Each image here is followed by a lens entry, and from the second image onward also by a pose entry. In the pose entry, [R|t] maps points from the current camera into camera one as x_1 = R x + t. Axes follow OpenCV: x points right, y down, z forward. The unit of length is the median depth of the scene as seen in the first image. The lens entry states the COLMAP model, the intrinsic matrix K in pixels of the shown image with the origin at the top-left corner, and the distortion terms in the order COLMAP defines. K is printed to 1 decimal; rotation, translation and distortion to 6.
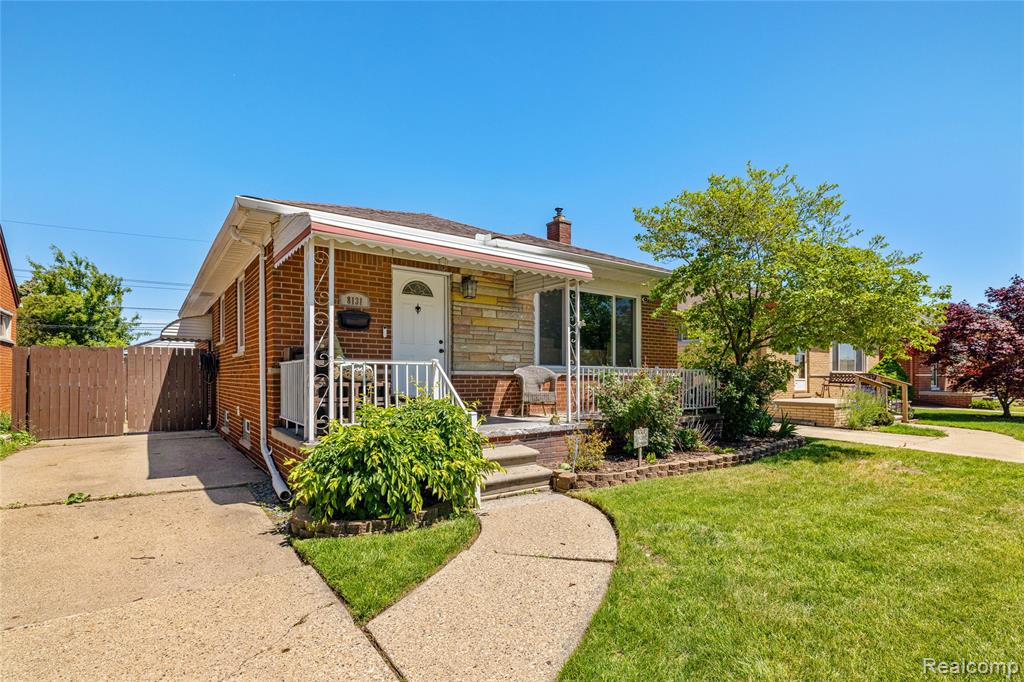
lens RADIAL K [[512.3, 0, 605.7], [0, 512.3, 388.5], [0, 0, 1]] dist [0.000395, -0.000006]
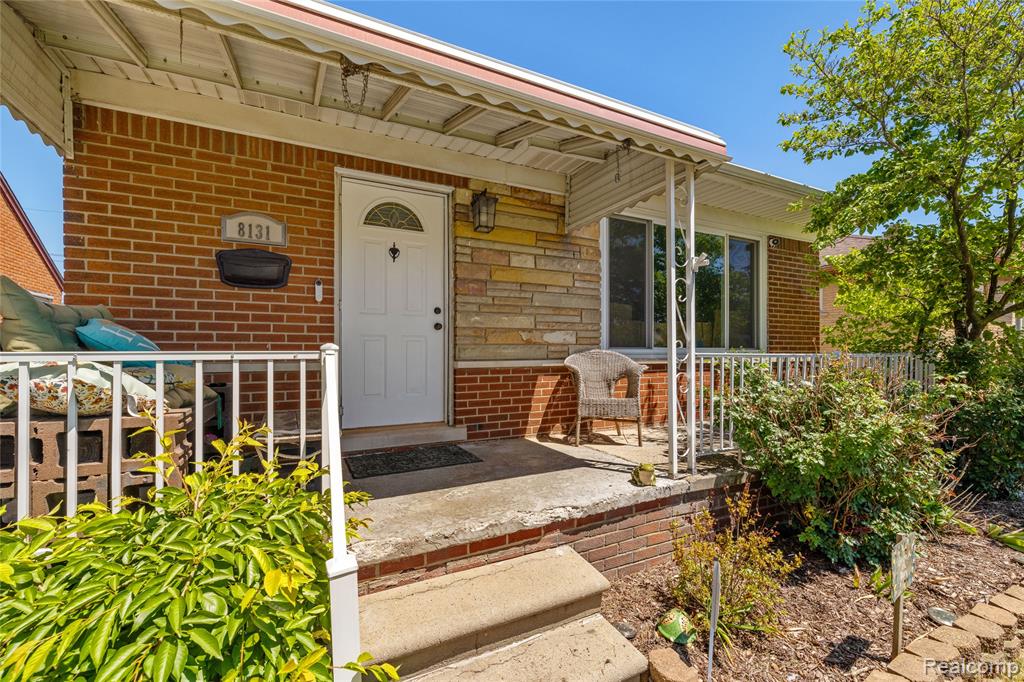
lens RADIAL K [[486.7, 0, 571.4], [0, 486.7, 356.3], [0, 0, 1]] dist [0.001014, 0.000559]
pose [[0.978781, -0.004305, -0.204862, -0.063912], [0.000962, 0.999865, -0.016415, -0.030619], [0.204905, 0.015869, 0.978653, 0.496674]]
